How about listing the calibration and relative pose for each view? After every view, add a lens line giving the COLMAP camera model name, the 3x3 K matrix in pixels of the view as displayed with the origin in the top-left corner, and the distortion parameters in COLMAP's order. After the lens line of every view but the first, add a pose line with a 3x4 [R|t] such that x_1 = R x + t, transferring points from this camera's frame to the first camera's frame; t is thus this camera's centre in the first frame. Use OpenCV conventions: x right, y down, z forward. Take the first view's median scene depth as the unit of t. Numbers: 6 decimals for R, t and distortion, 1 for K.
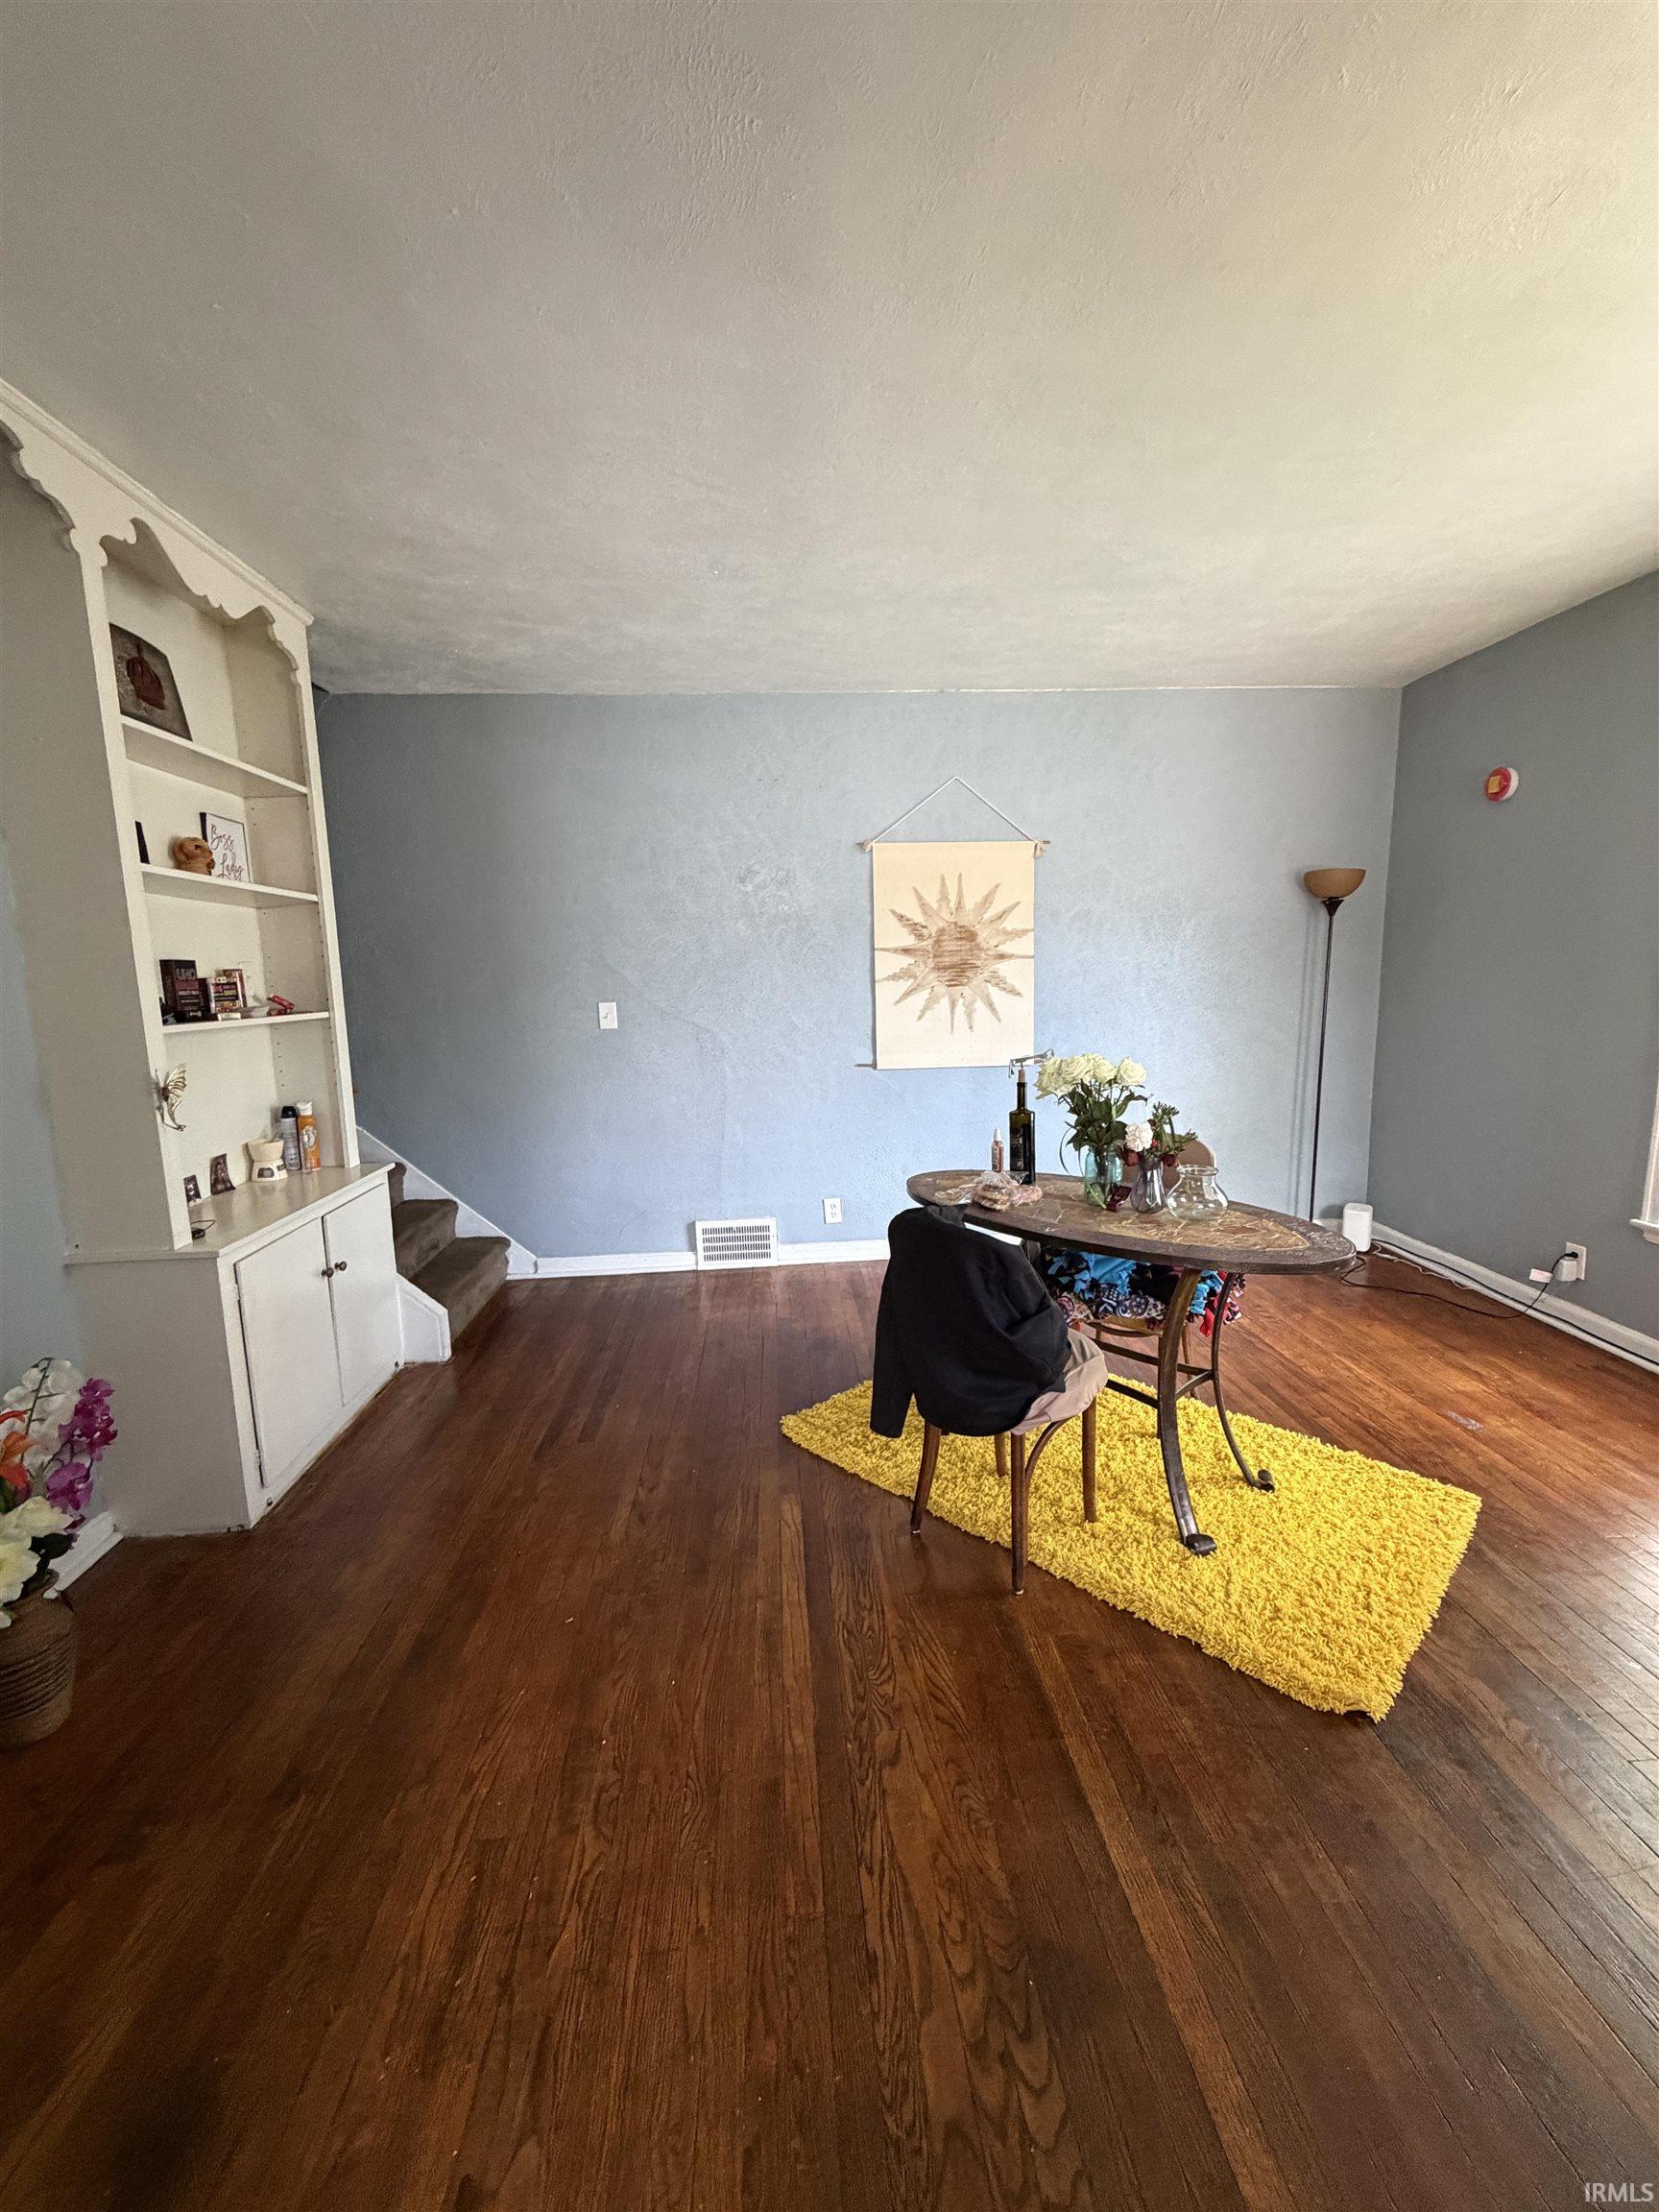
lens RADIAL K [[880.4, 0, 829.5], [0, 880.4, 1106.0], [0, 0, 1]] dist [-0.002813, 0.000019]
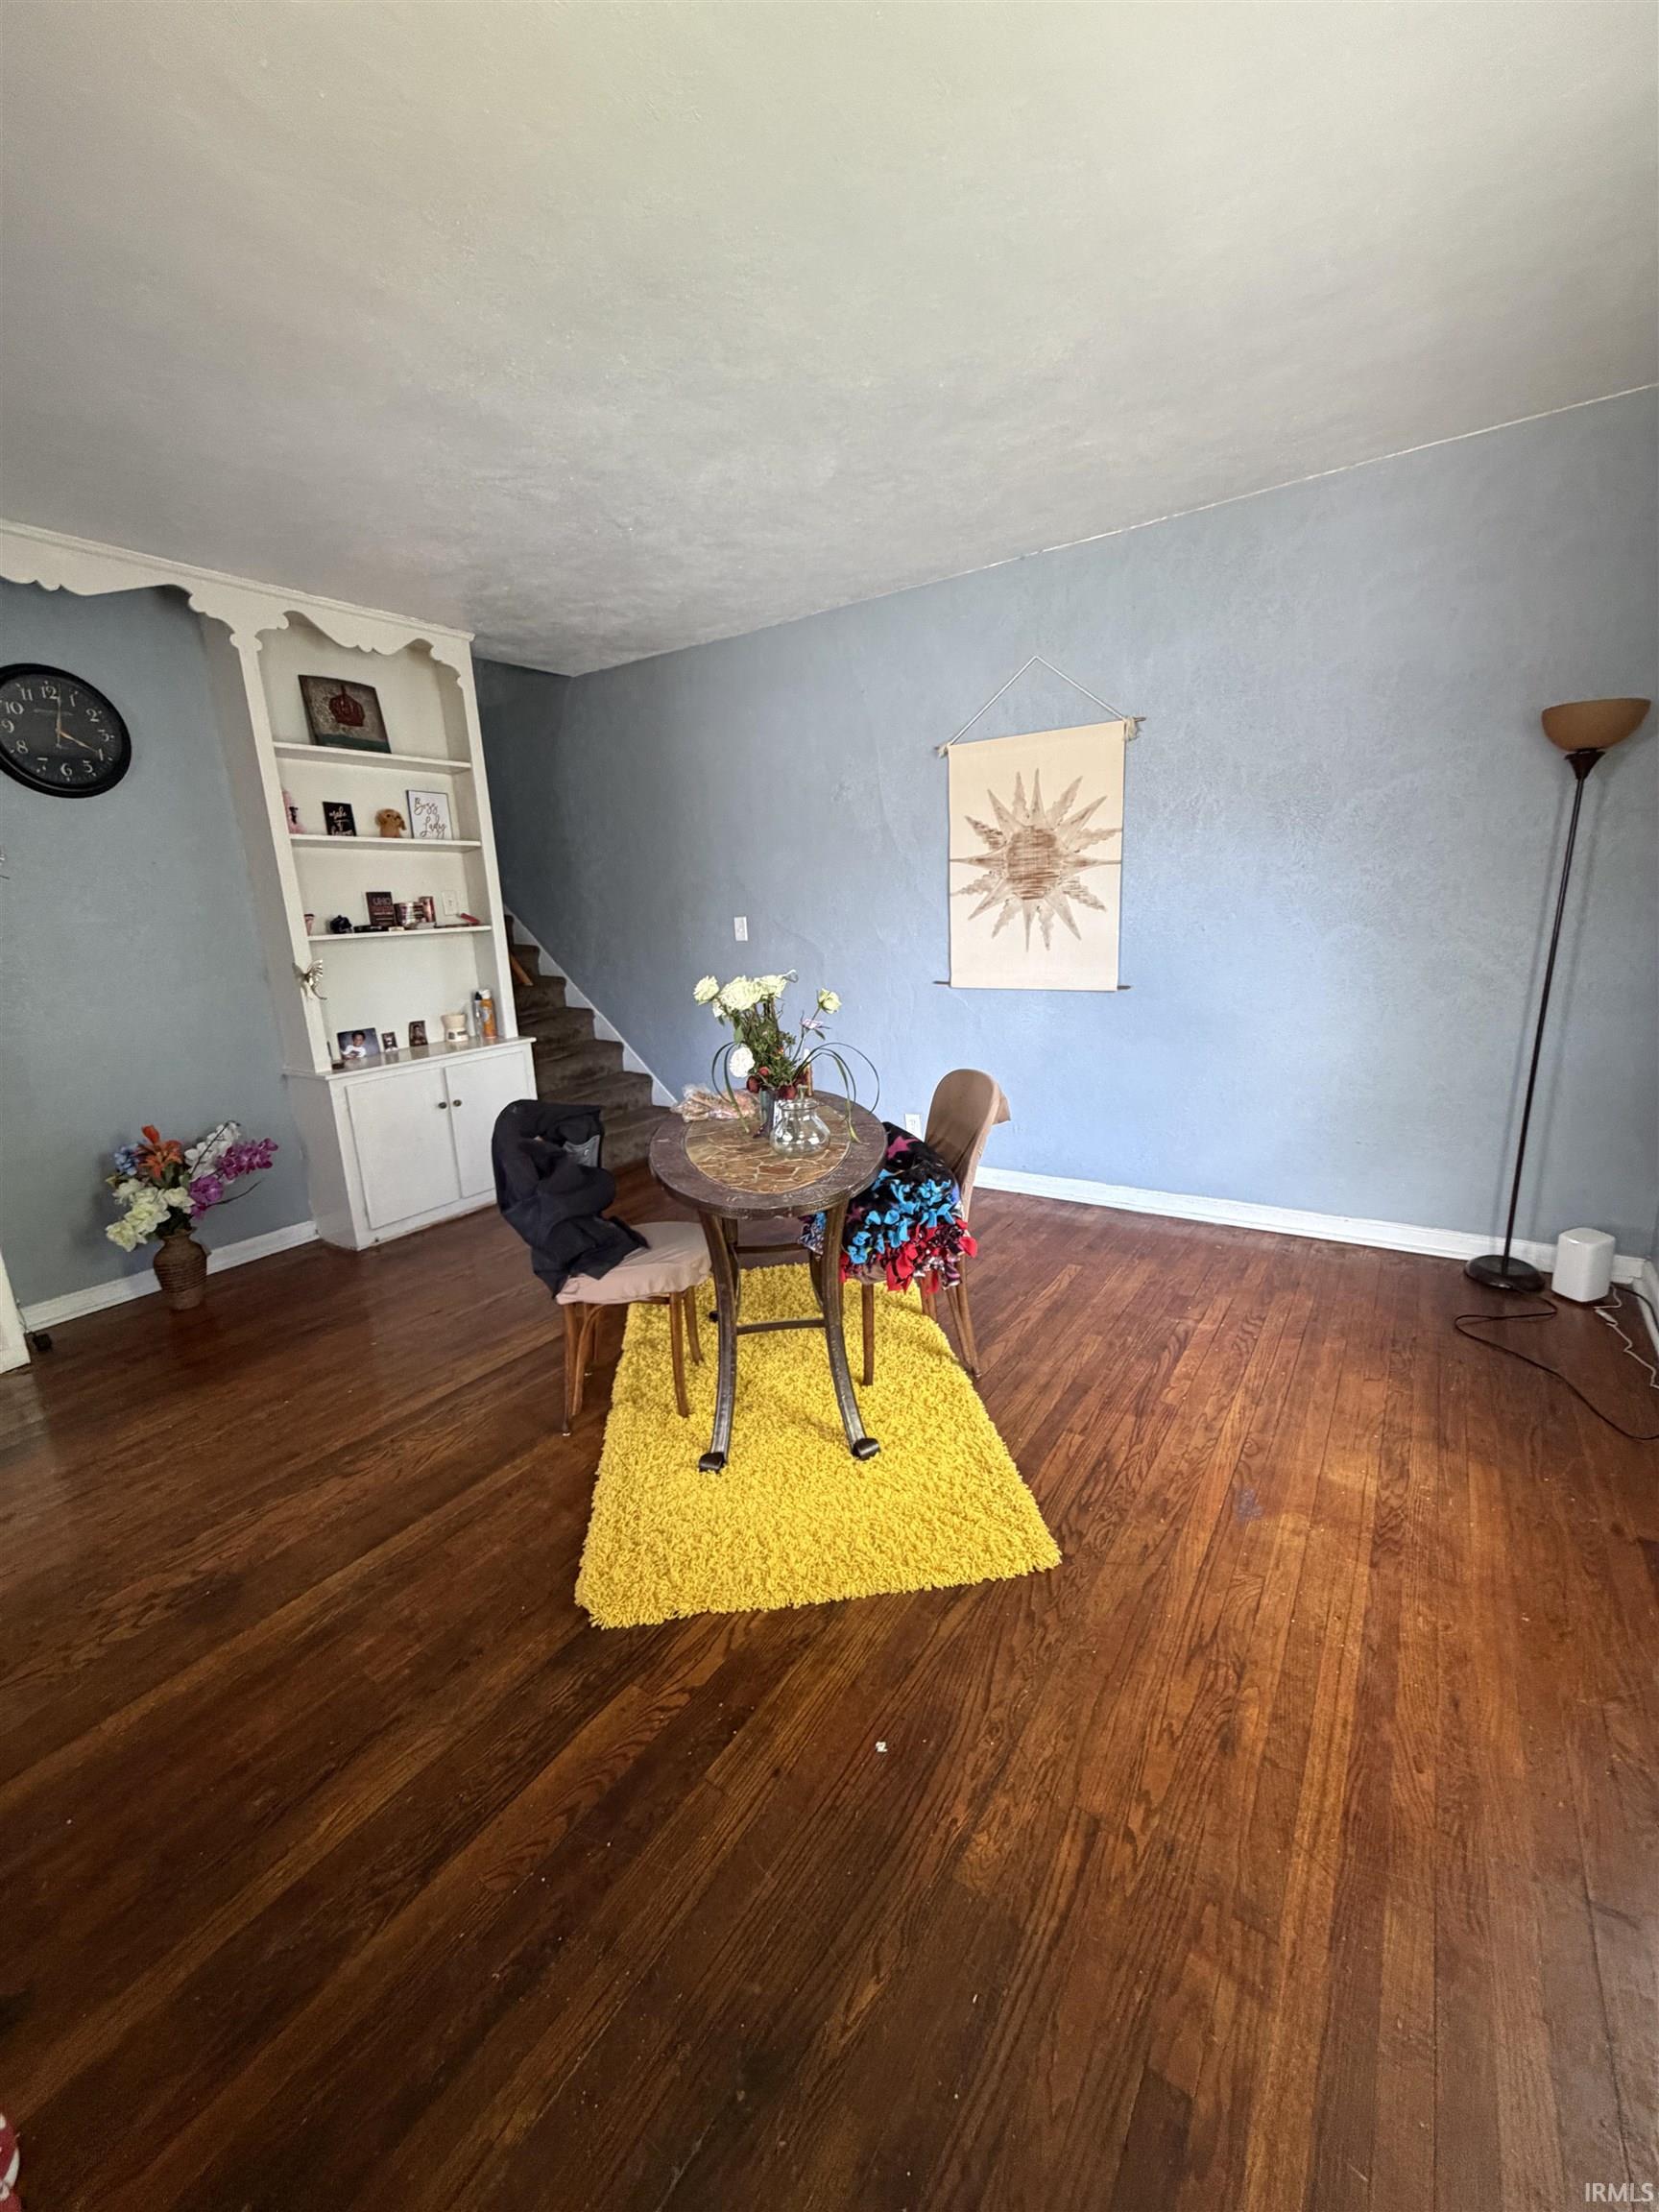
lens RADIAL K [[880.4, 0, 829.5], [0, 880.4, 1106.0], [0, 0, 1]] dist [-0.002813, 0.000019]
pose [[0.789939, 0.128723, -0.599521, 0.559697], [-0.066586, 0.989943, 0.124817, -0.025303], [0.609559, -0.058678, 0.790566, 0.152366]]
